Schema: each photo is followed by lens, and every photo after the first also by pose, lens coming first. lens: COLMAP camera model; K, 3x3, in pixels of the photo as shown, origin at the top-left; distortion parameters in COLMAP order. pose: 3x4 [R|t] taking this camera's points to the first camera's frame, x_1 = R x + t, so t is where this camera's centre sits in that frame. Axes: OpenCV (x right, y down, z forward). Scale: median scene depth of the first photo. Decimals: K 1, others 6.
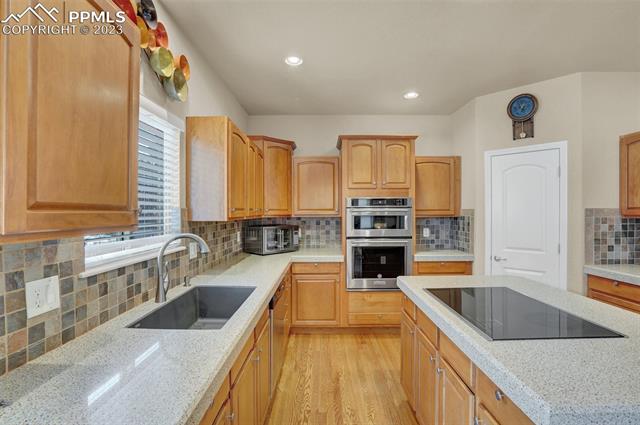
lens RADIAL K [[299.0, 0, 319.9], [0, 299.0, 212.3], [0, 0, 1]] dist [-0.026047, 0.003835]
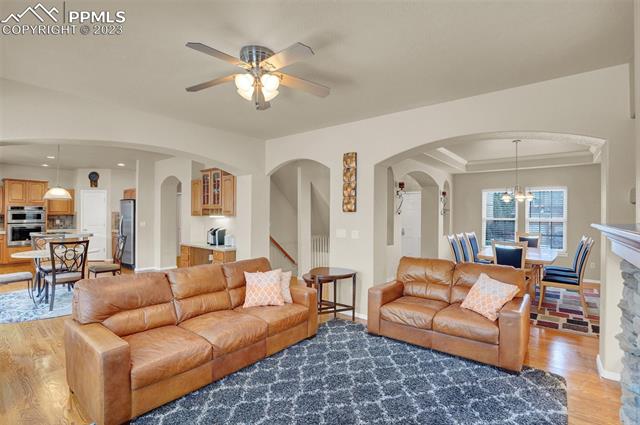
lens RADIAL K [[299.0, 0, 318.0], [0, 299.0, 211.3], [0, 0, 1]] dist [-0.026047, 0.003835]
pose [[0.616094, 0.005598, 0.787652, -0.206140], [-0.004967, 0.999982, -0.003221, -0.014846], [-0.787657, -0.001928, 0.616111, -2.260725]]
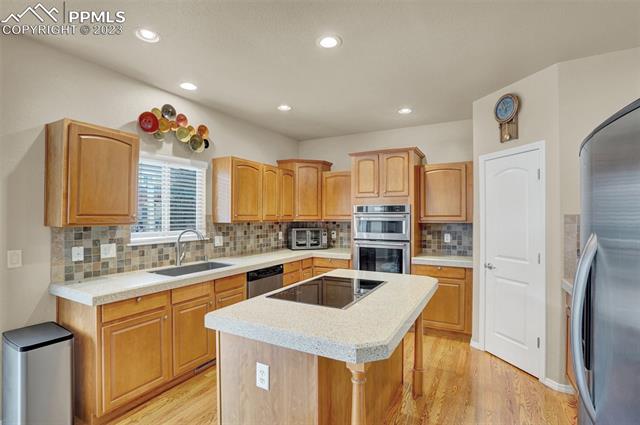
lens RADIAL K [[299.0, 0, 320.9], [0, 299.0, 216.2], [0, 0, 1]] dist [-0.026047, 0.003835]
pose [[0.882963, 0.002910, -0.469434, 0.547007], [-0.004614, 0.999986, -0.002479, -0.002468], [0.469421, 0.004355, 0.882964, -0.107800]]
